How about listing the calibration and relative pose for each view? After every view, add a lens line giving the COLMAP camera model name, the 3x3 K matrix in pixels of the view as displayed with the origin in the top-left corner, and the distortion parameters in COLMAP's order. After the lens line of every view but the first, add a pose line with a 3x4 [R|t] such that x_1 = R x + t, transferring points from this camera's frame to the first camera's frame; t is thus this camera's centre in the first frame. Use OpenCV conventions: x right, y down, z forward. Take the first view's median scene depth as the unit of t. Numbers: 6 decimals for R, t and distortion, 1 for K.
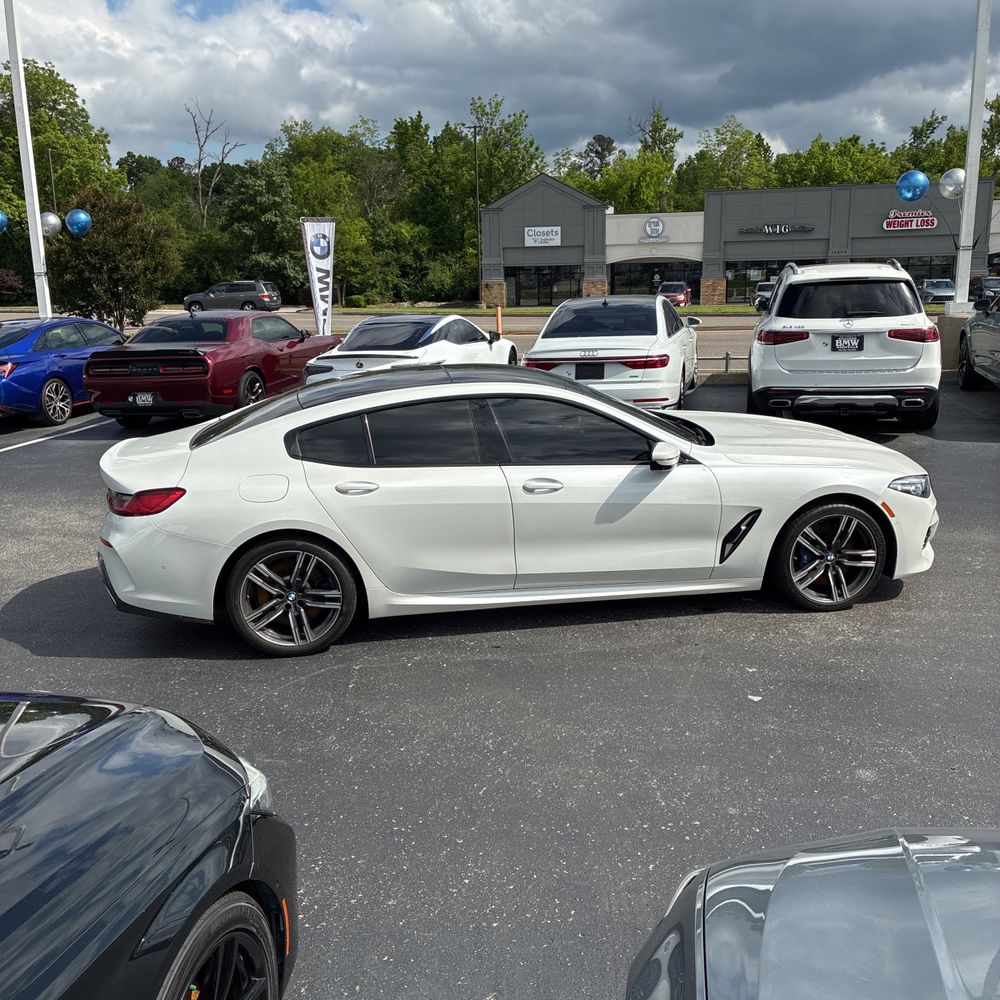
lens RADIAL K [[1028.5, 0, 501.8], [0, 1028.5, 497.2], [0, 0, 1]] dist [0.023179, 0.006518]
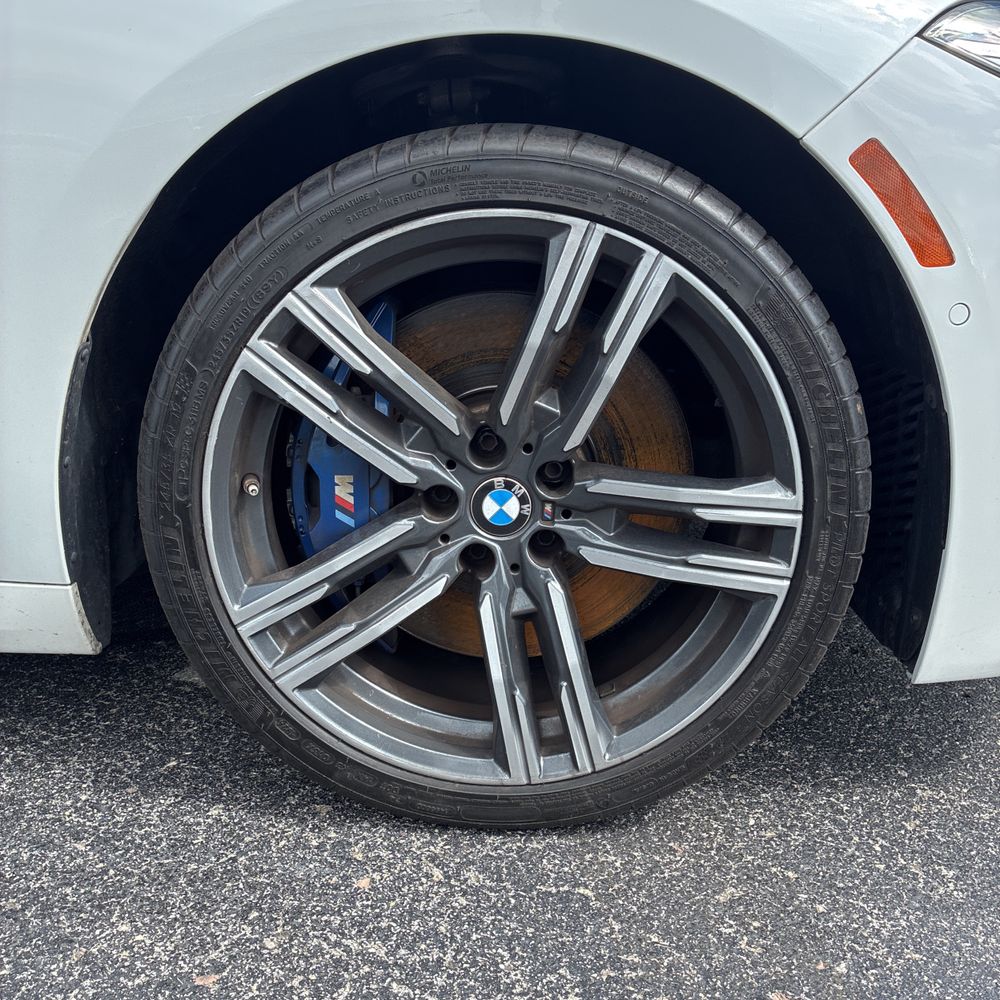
lens RADIAL K [[1108.3, 0, 475.3], [0, 1108.3, 498.6], [0, 0, 1]] dist [0.006303, -0.042246]
pose [[0.980450, 0.059920, -0.187422, -0.047618], [-0.045412, 0.995697, 0.080773, 0.022218], [0.191455, -0.070683, 0.978953, 0.224741]]
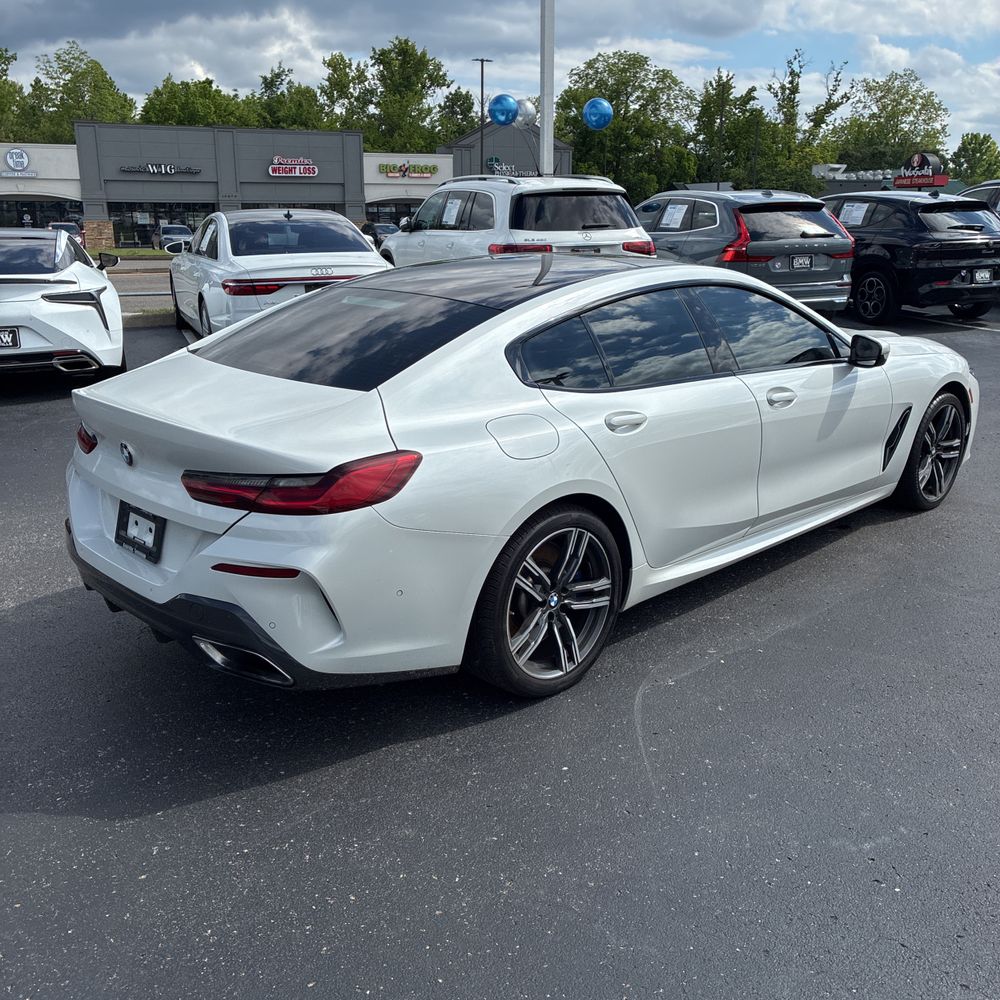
lens RADIAL K [[1016.0, 0, 517.5], [0, 1016.0, 498.3], [0, 0, 1]] dist [0.021196, 0.011736]
pose [[0.806888, -0.139896, 0.573900, -0.158165], [0.112076, 0.990161, 0.083790, -0.006098], [-0.579975, -0.003288, 0.814627, 0.136294]]
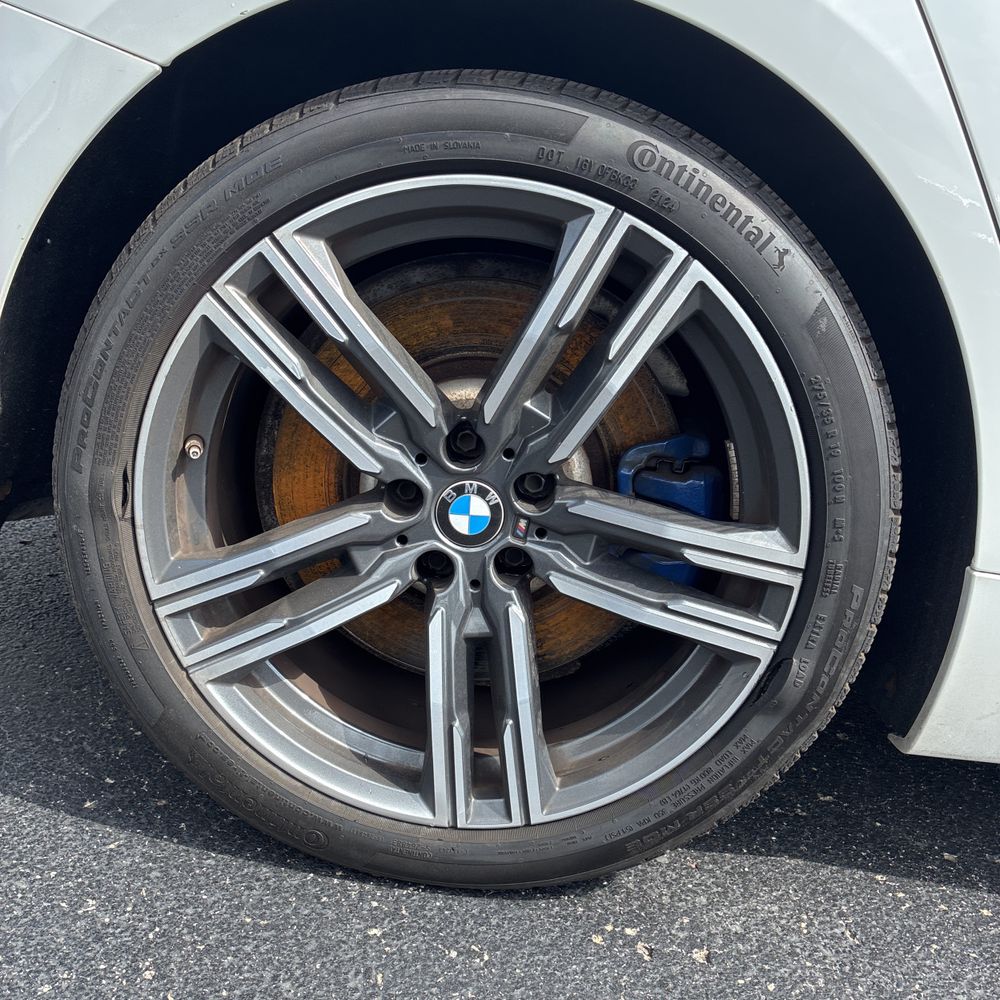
lens RADIAL K [[957.1, 0, 500.7], [0, 957.1, 467.2], [0, 0, 1]] dist [0.004530, 0.005183]
pose [[0.966383, 0.199968, -0.161606, -0.048747], [-0.198214, 0.979785, 0.027073, 0.023409], [0.163753, 0.005870, 0.986484, 0.235852]]
